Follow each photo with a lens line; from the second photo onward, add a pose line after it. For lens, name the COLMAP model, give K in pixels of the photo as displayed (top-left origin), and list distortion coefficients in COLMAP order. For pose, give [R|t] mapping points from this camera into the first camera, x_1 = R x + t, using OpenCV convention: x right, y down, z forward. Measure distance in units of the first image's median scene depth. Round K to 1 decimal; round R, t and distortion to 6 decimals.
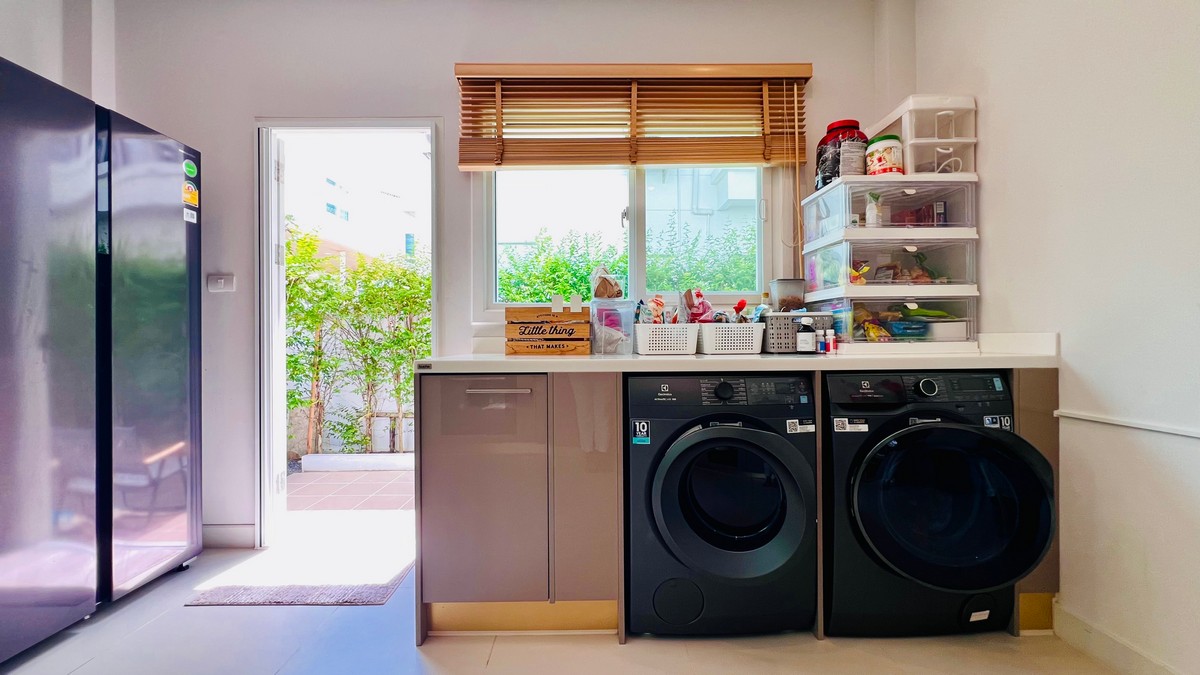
lens RADIAL K [[483.5, 0, 599.7], [0, 483.5, 334.7], [0, 0, 1]] dist [-0.002225, 0.000630]
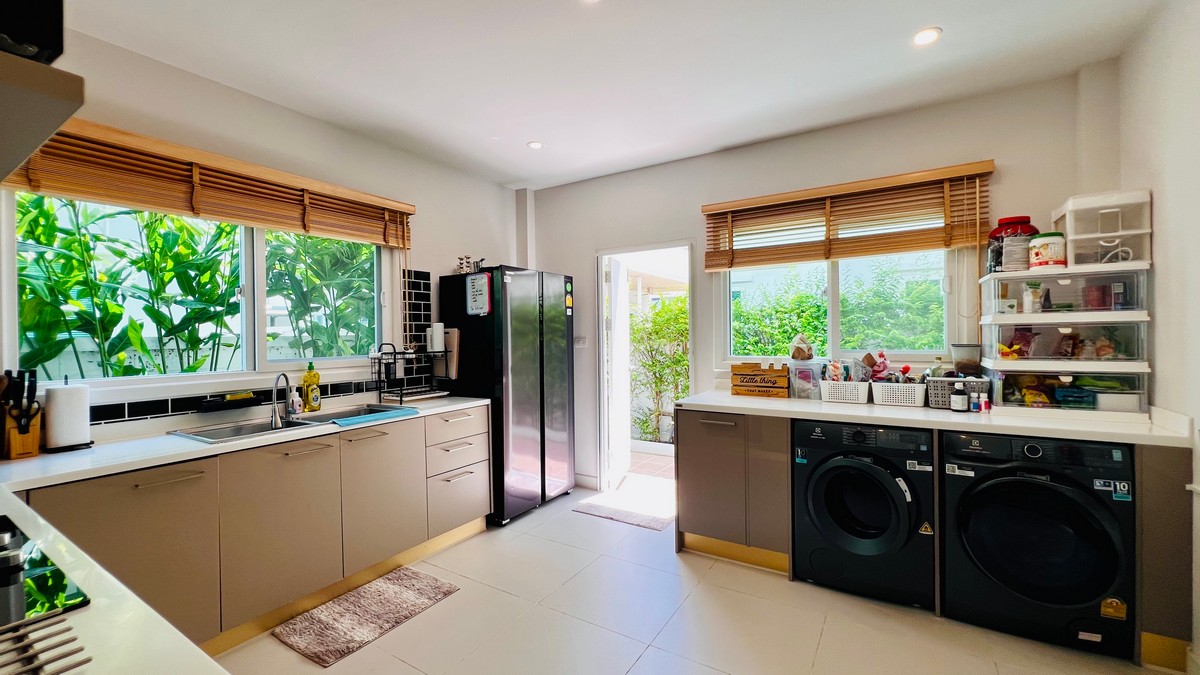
lens RADIAL K [[483.5, 0, 598.9], [0, 483.5, 335.5], [0, 0, 1]] dist [-0.002225, 0.000630]
pose [[0.840321, -0.000845, -0.542088, 0.315762], [0.007149, 0.999929, 0.009524, -0.180597], [0.542042, -0.011879, 0.840267, -0.596037]]
